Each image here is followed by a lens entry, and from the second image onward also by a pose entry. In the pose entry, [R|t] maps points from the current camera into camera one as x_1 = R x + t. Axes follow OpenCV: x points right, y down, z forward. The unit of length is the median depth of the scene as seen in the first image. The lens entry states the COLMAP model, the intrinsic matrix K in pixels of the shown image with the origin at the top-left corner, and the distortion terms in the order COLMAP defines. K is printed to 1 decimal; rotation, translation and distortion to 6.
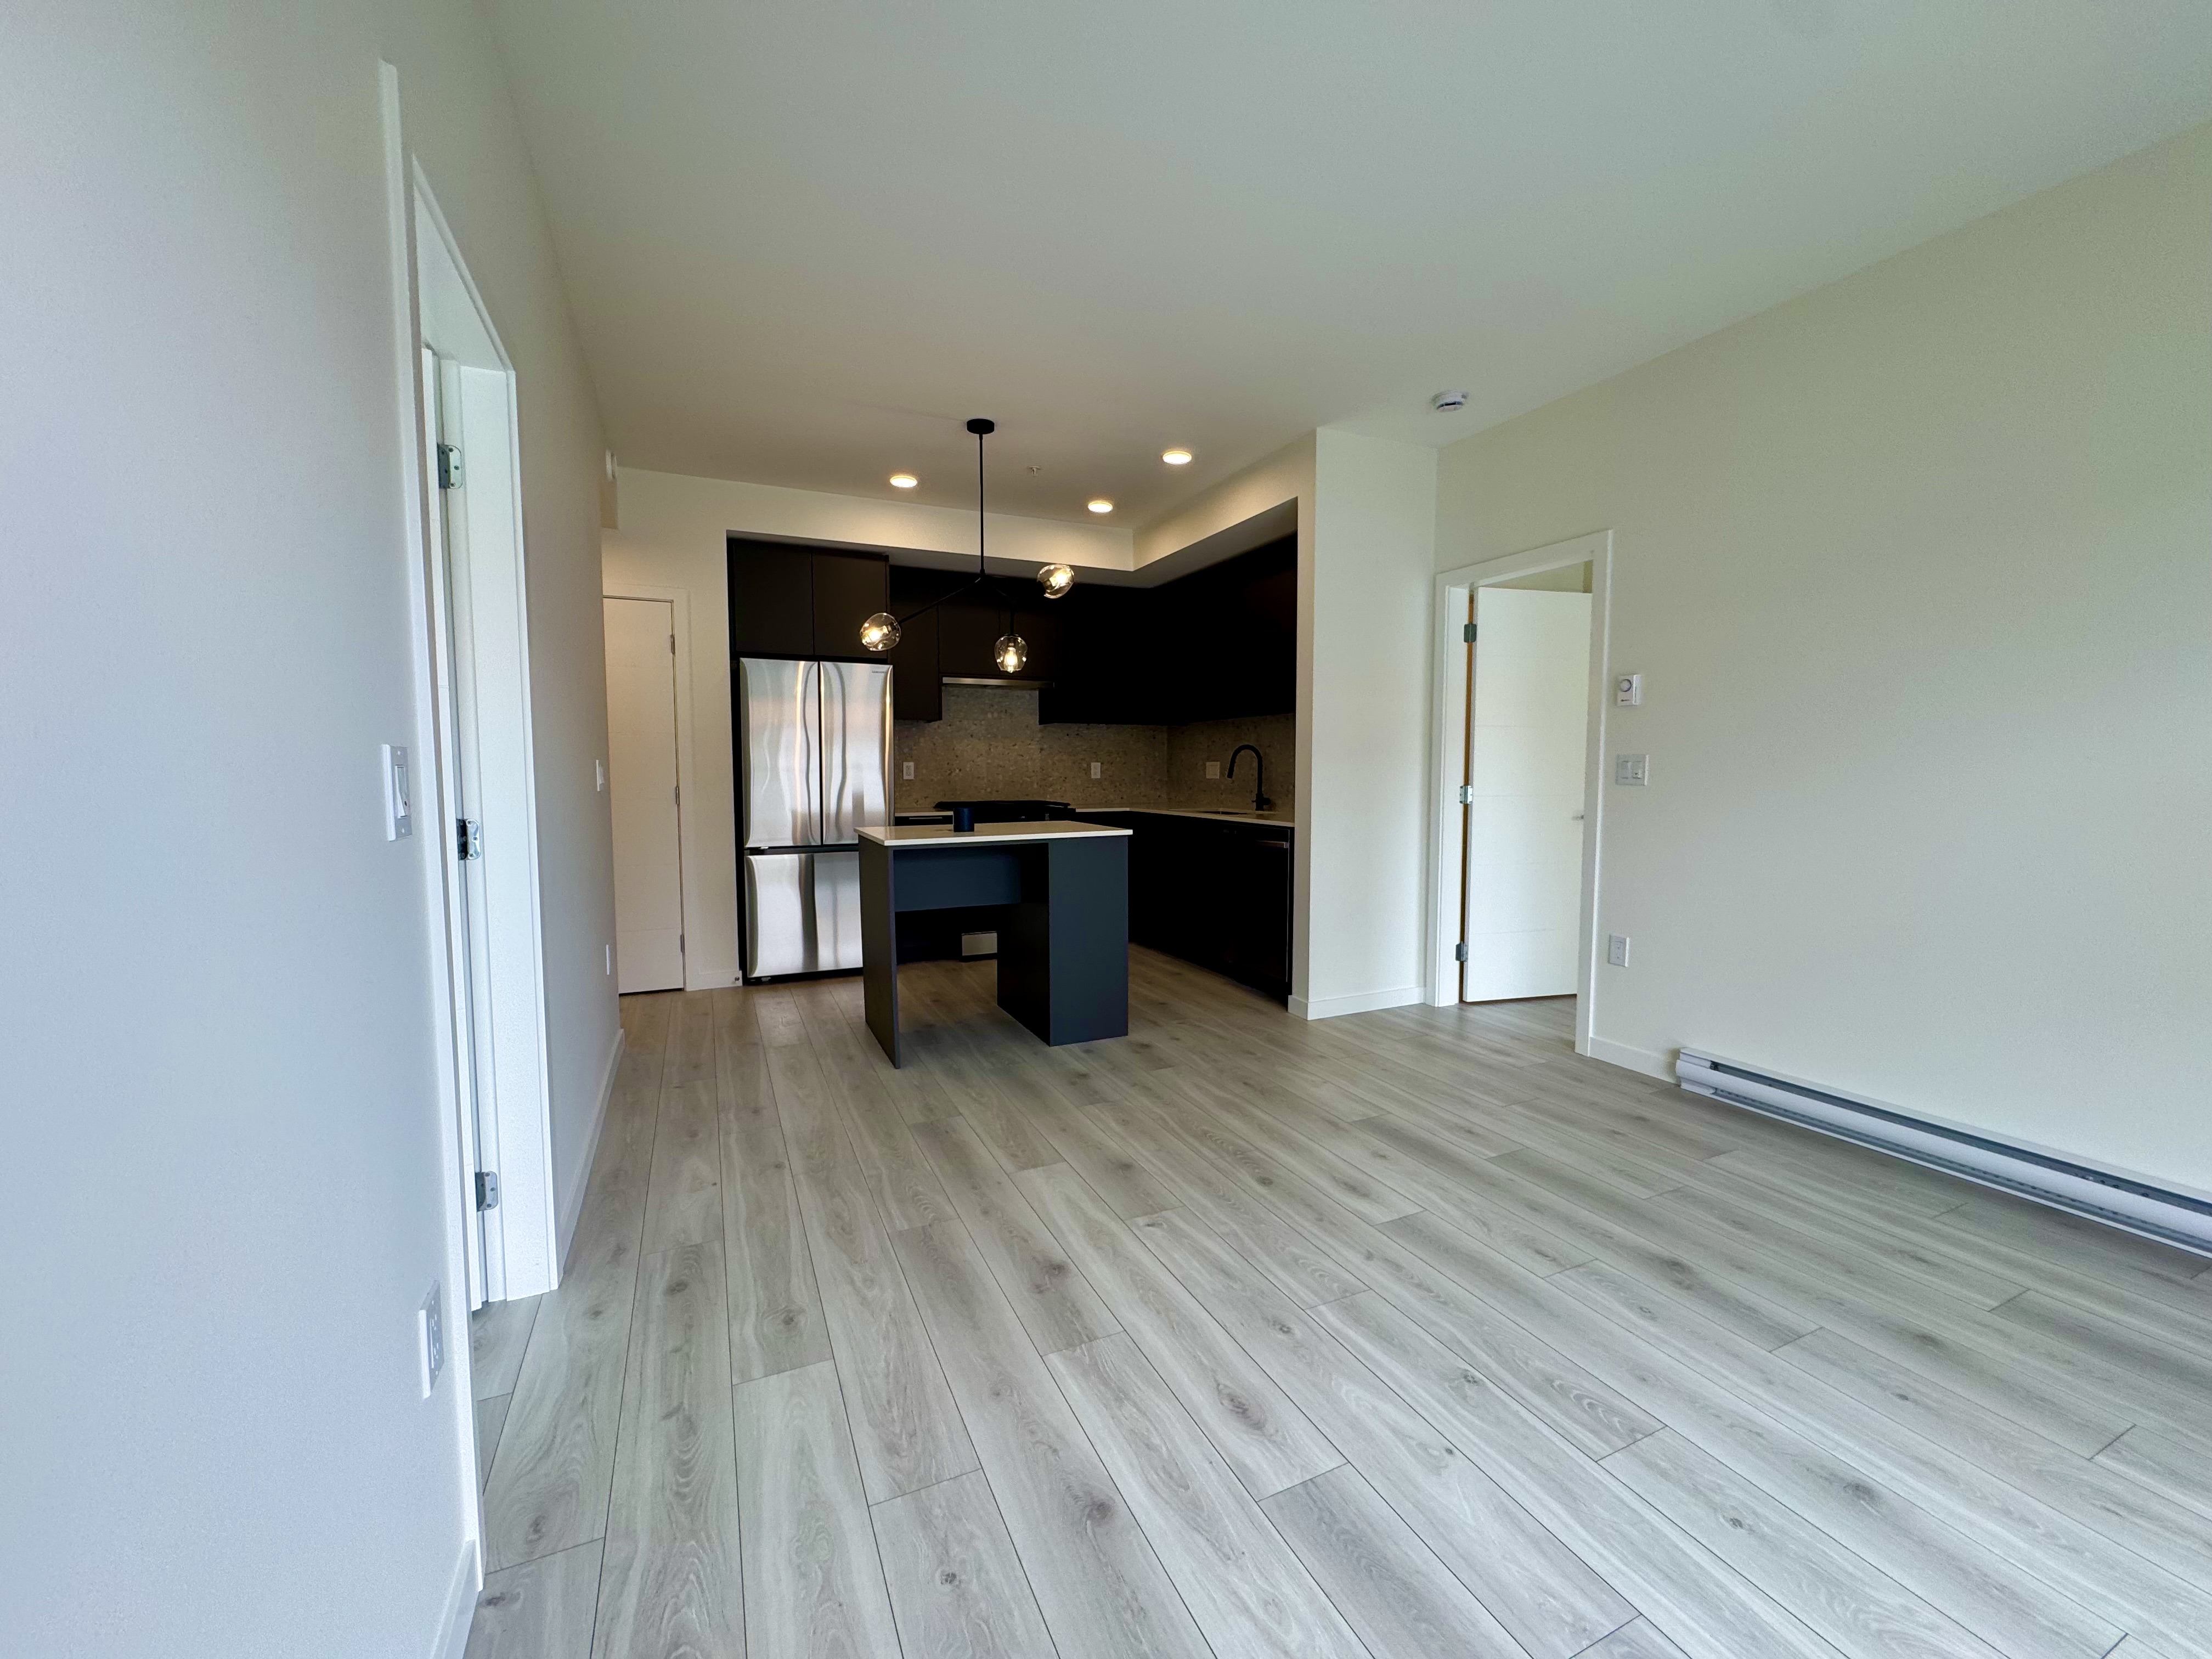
lens RADIAL K [[883.7, 0, 1104.0], [0, 883.7, 827.1], [0, 0, 1]] dist [0.002116, 0.000007]
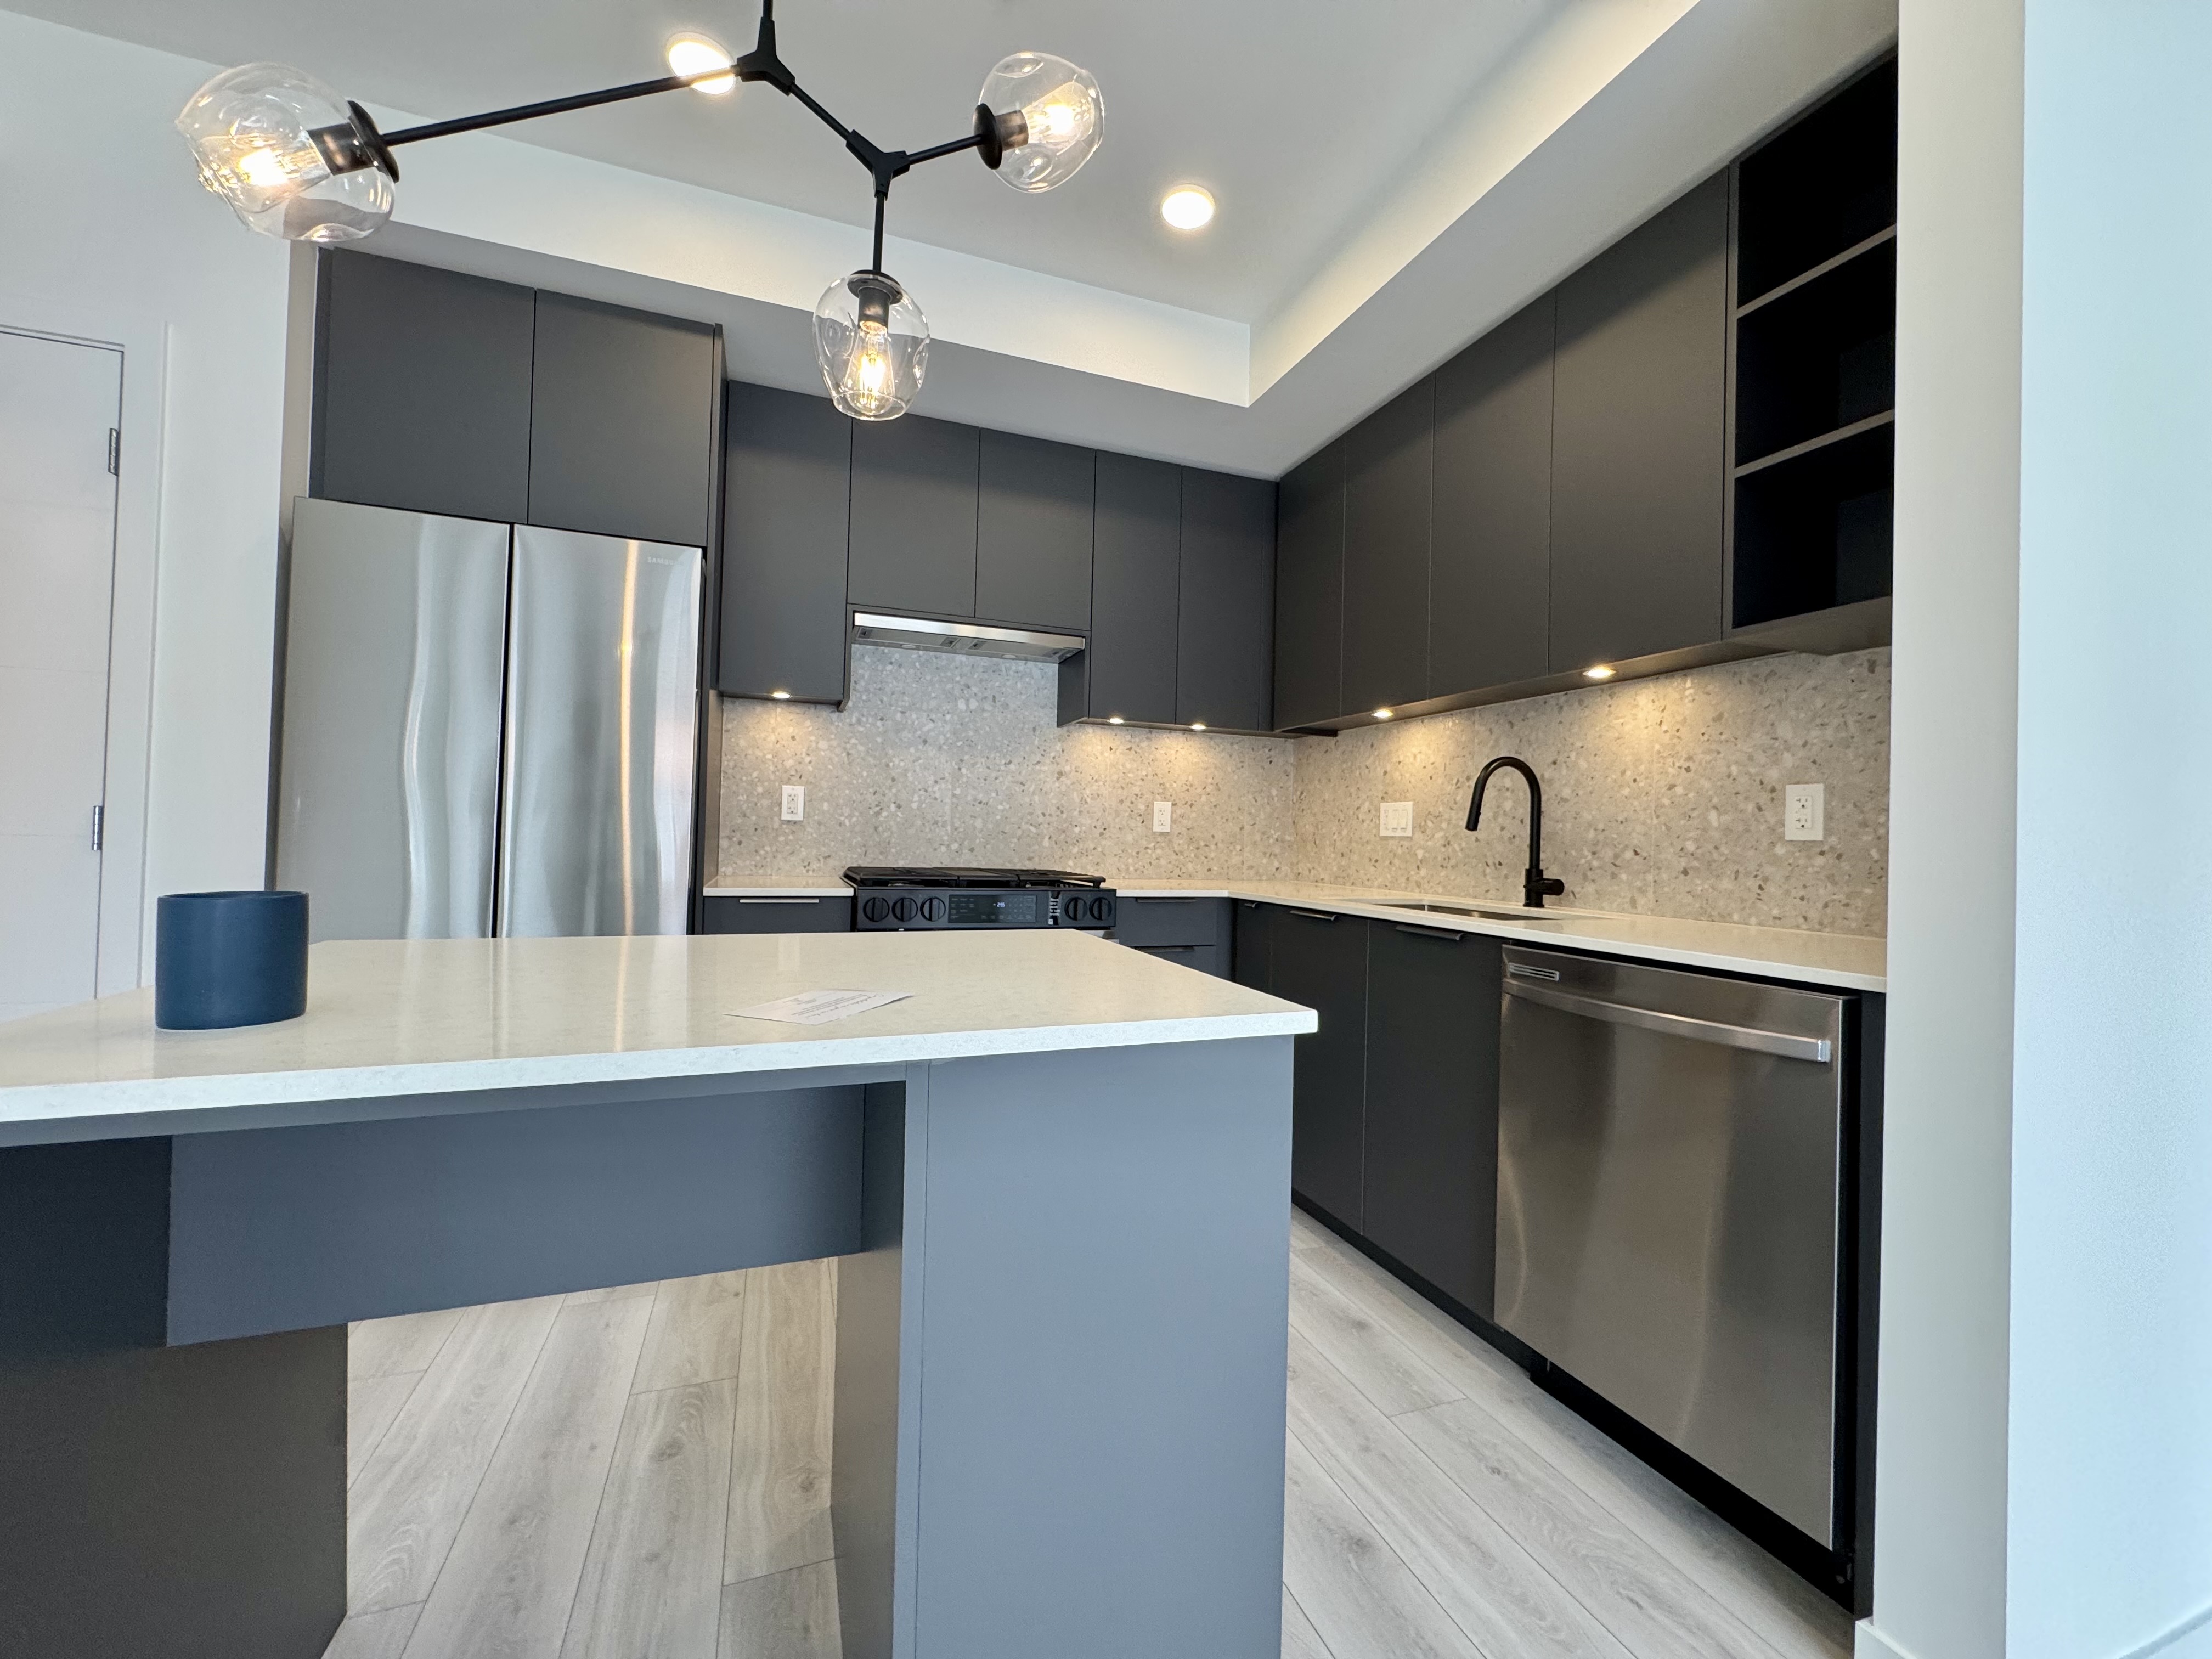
lens RADIAL K [[883.7, 0, 1108.9], [0, 883.7, 823.9], [0, 0, 1]] dist [0.002116, 0.000007]
pose [[0.996898, 0.025839, -0.074346, -0.000465], [-0.032279, 0.995706, -0.086758, -0.003143], [0.071785, 0.088888, 0.993451, 0.113709]]
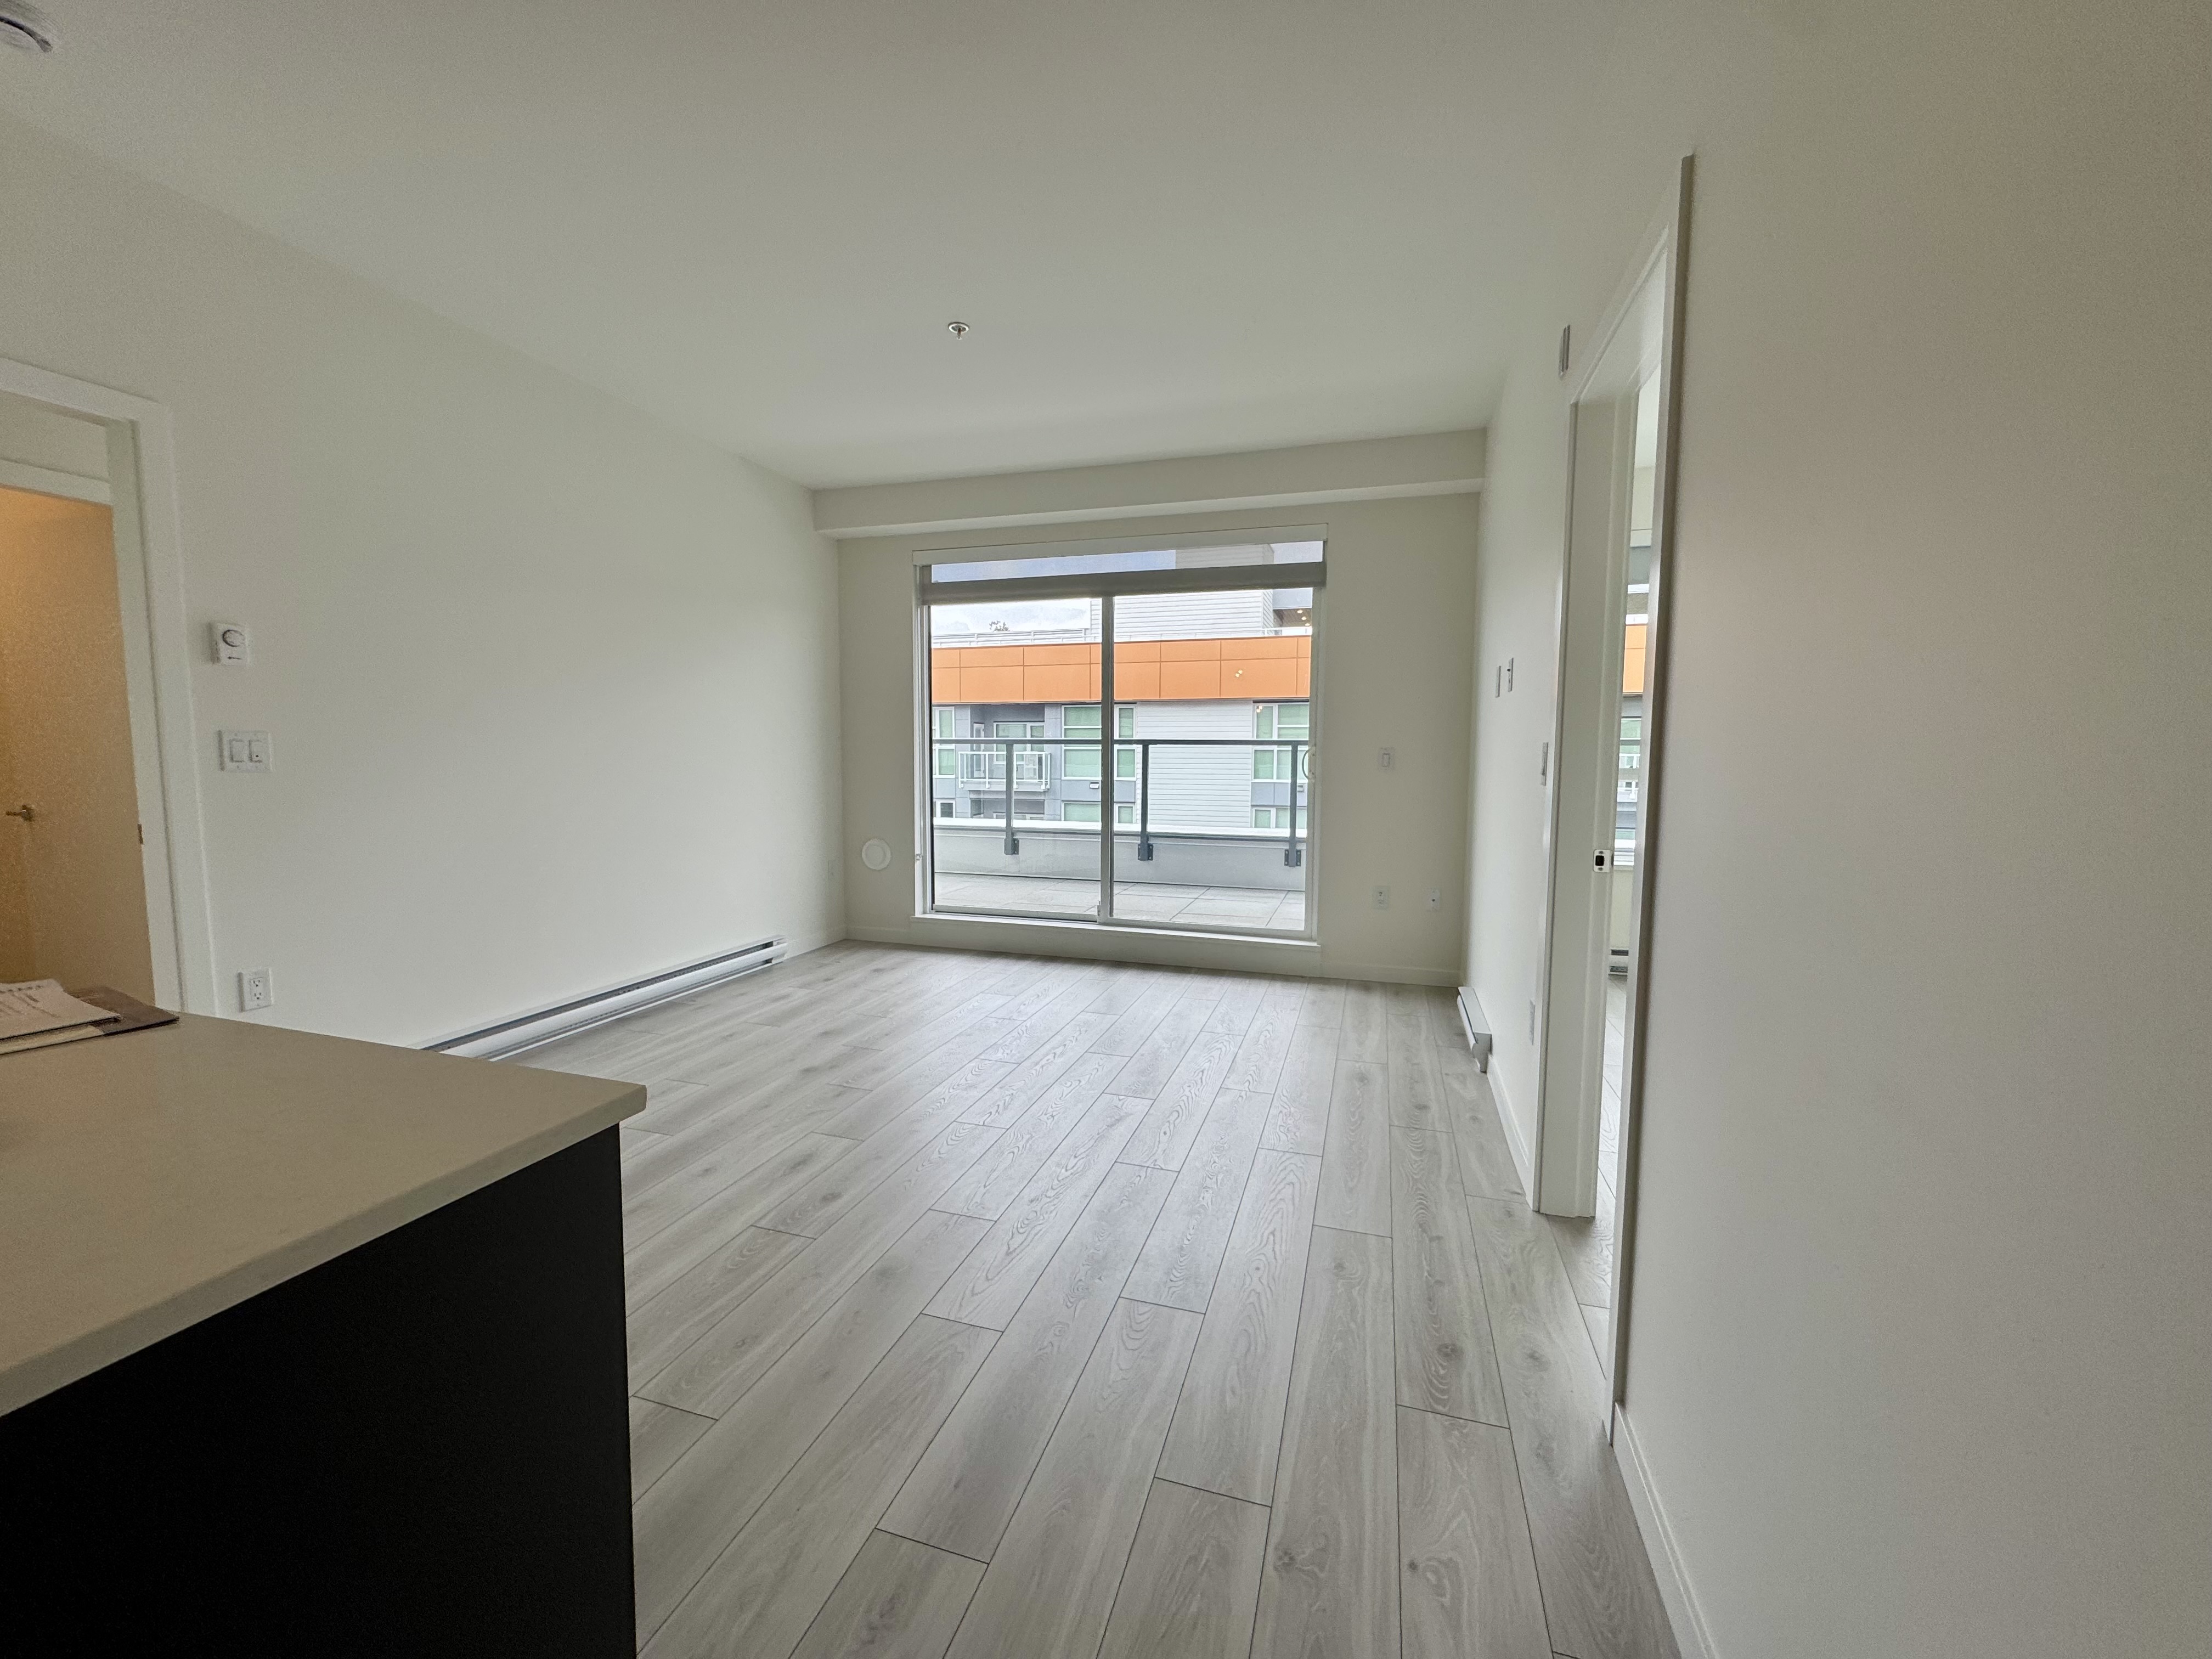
lens RADIAL K [[883.7, 0, 1104.4], [0, 883.7, 829.9], [0, 0, 1]] dist [0.002116, 0.000007]
pose [[-0.744578, -0.057599, 0.665046, -0.986550], [0.041424, 0.990363, 0.132153, -0.142293], [-0.666249, 0.125947, -0.735017, 2.280822]]
